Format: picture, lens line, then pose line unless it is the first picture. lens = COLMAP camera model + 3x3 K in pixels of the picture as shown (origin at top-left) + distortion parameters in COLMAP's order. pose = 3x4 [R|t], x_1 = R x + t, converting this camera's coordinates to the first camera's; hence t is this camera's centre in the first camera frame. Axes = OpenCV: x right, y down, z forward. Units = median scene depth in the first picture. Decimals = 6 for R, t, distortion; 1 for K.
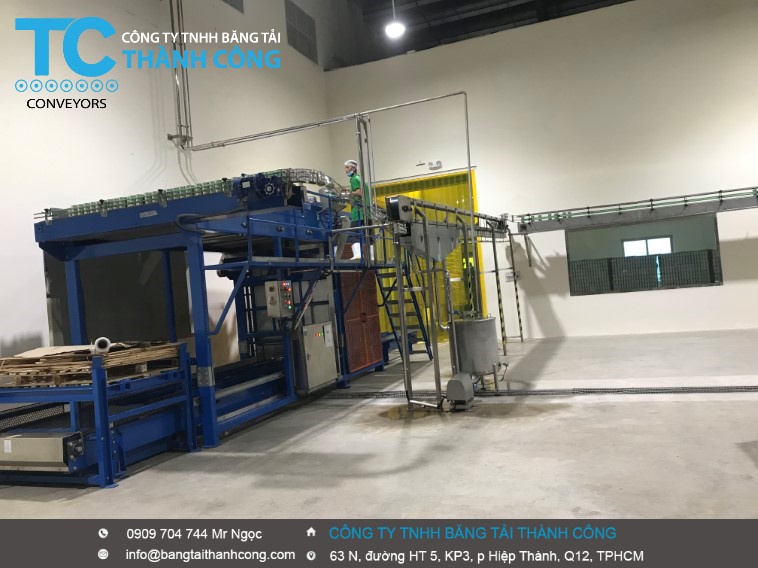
lens RADIAL K [[614.1, 0, 378.7], [0, 614.1, 281.8], [0, 0, 1]] dist [0.030609, -0.029986]
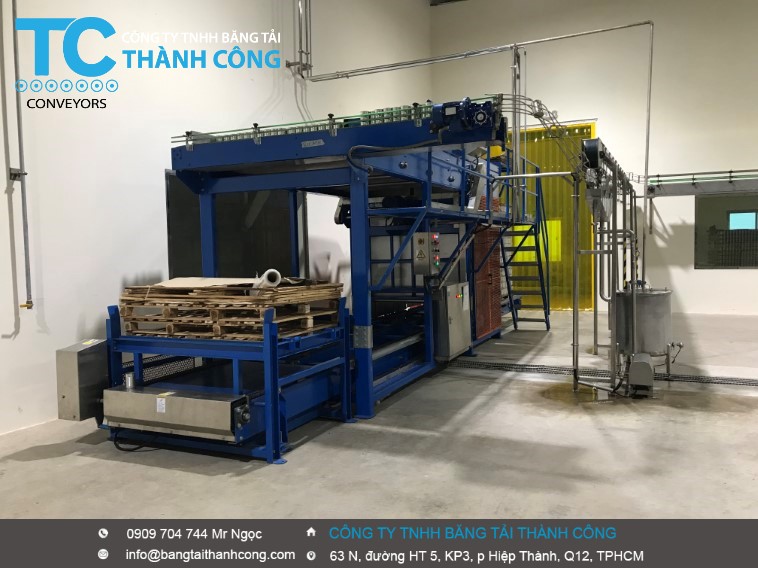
lens RADIAL K [[614.1, 0, 381.6], [0, 614.1, 283.5], [0, 0, 1]] dist [0.030609, -0.029986]
pose [[0.996374, 0.067602, -0.051653, -0.179922], [-0.063670, 0.995200, 0.074317, 0.010147], [0.056429, -0.070759, 0.995896, 0.122293]]
